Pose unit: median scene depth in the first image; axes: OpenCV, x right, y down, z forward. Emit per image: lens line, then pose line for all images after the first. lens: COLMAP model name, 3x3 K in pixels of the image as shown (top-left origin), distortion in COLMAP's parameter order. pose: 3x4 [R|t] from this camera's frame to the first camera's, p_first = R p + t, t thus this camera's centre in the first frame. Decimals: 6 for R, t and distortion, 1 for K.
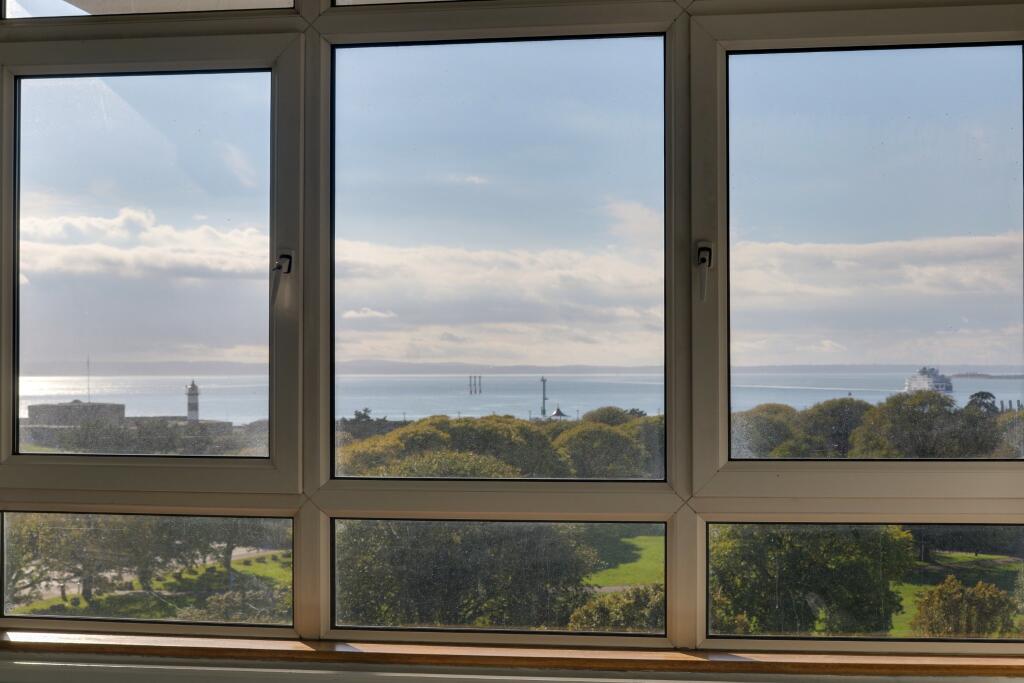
lens RADIAL K [[1689.5, 0, 512.0], [0, 1689.5, 341.5], [0, 0, 1]] dist [-0.004269, 0.001312]
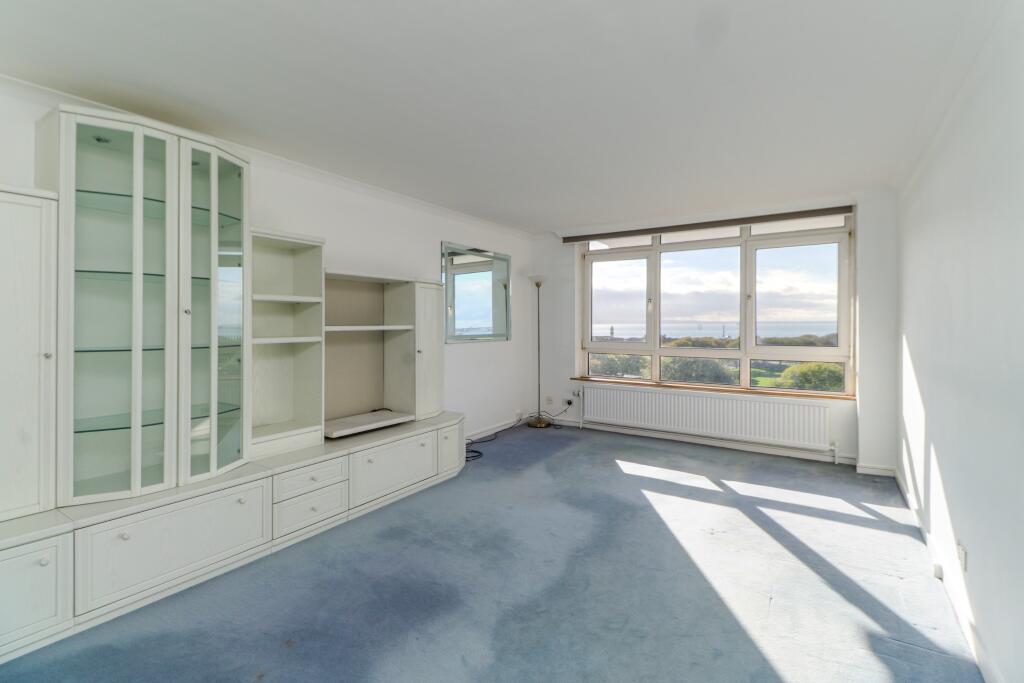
lens RADIAL K [[493.9, 0, 510.5], [0, 493.9, 319.1], [0, 0, 1]] dist [-0.001809, -0.000408]
pose [[0.925558, -0.001172, -0.378603, 0.024051], [0.004865, 0.999949, 0.008797, -0.008428], [0.378573, -0.009984, 0.925517, -0.390985]]
